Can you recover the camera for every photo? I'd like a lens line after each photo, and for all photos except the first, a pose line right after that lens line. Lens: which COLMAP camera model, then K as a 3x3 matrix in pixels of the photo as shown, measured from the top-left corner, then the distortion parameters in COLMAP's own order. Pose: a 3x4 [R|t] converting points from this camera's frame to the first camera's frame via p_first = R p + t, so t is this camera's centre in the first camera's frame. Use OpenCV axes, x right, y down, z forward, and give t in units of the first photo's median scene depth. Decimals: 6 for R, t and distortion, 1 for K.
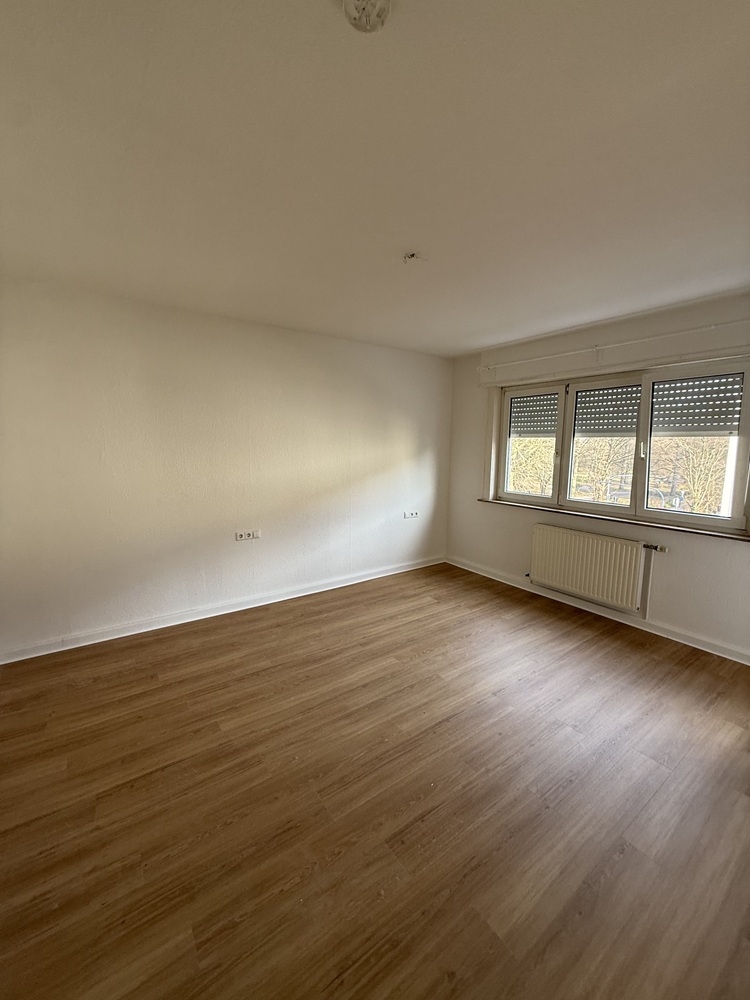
lens RADIAL K [[397.0, 0, 378.2], [0, 397.0, 496.5], [0, 0, 1]] dist [-0.001694, 0.001043]
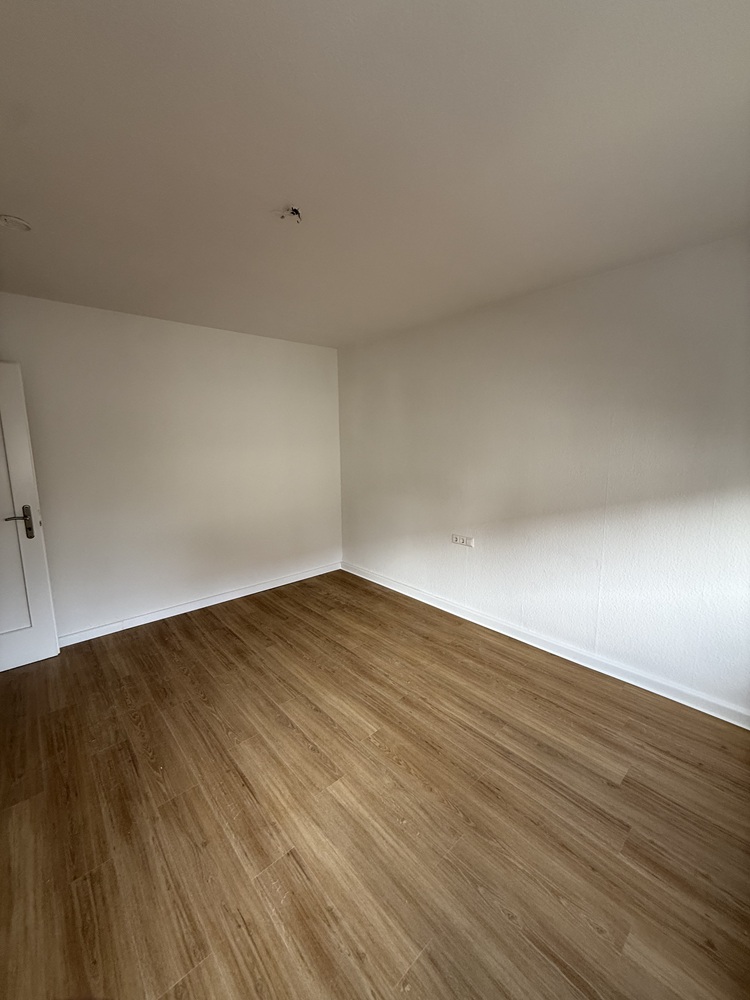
lens RADIAL K [[397.0, 0, 376.1], [0, 397.0, 497.5], [0, 0, 1]] dist [-0.001694, 0.001043]
pose [[0.110685, 0.141244, -0.983768, 0.699372], [-0.119498, 0.984560, 0.127913, -0.123669], [0.986645, 0.103401, 0.125855, 0.824645]]
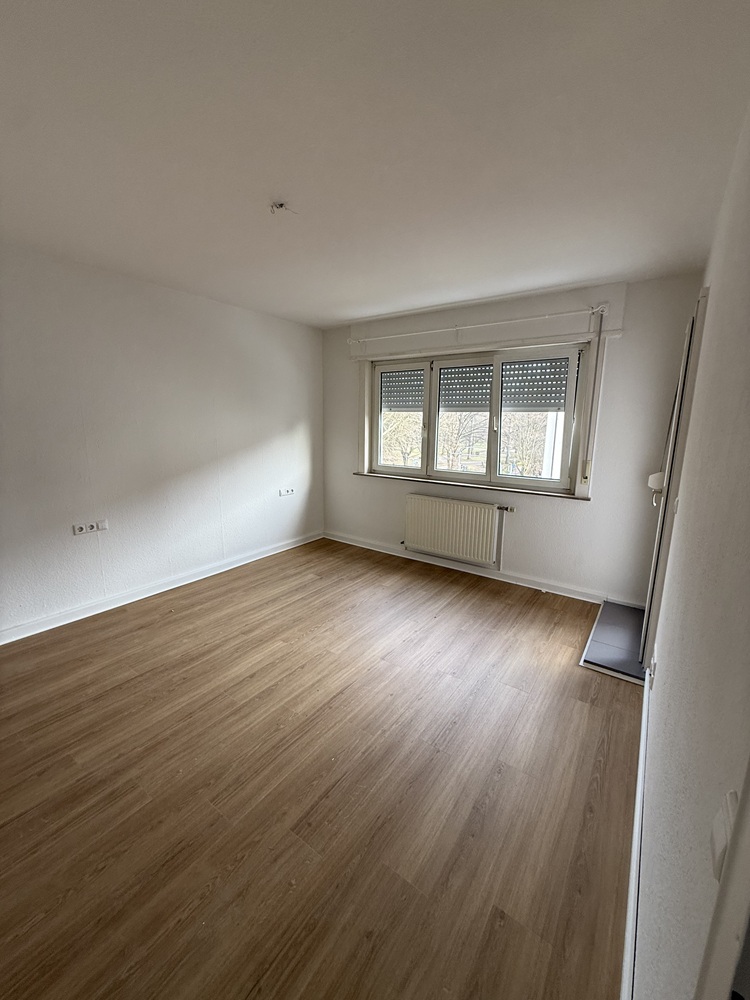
lens RADIAL K [[397.0, 0, 378.5], [0, 397.0, 496.6], [0, 0, 1]] dist [-0.001694, 0.001043]
pose [[0.946479, -0.058809, 0.317362, -0.020846], [0.038812, 0.996863, 0.068975, -0.000844], [-0.320423, -0.052966, 0.945793, 0.029081]]
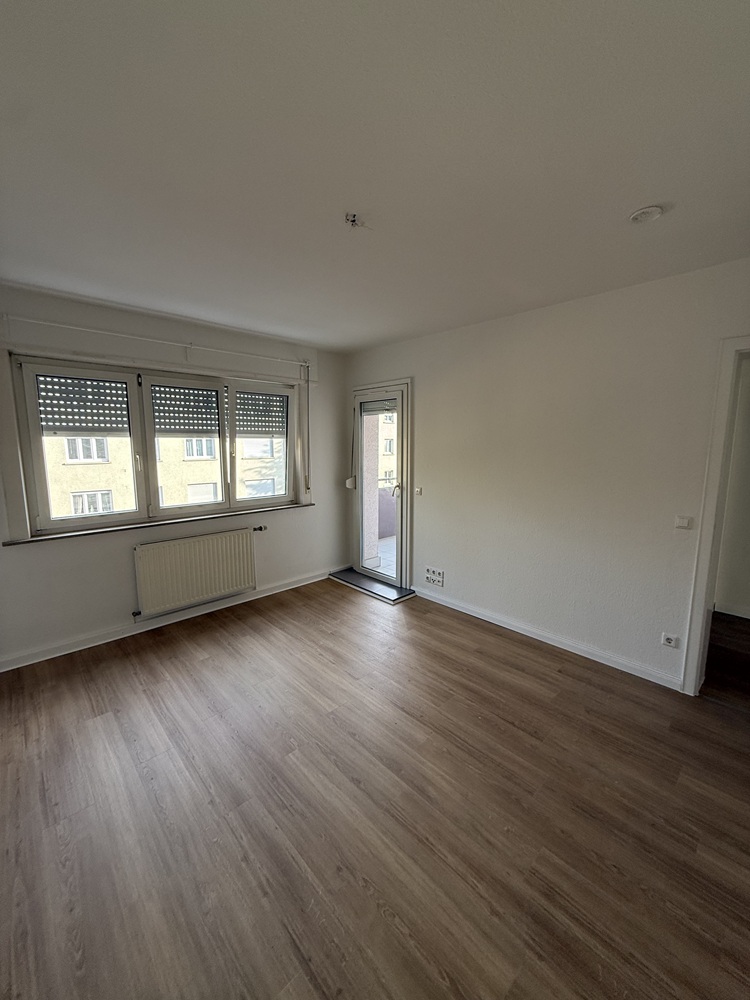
lens RADIAL K [[397.0, 0, 375.9], [0, 397.0, 496.5], [0, 0, 1]] dist [-0.001694, 0.001043]
pose [[-0.135124, -0.147039, 0.979858, -0.583894], [0.126096, 0.978335, 0.164199, -0.134537], [-0.982772, 0.145743, -0.113656, 0.827880]]
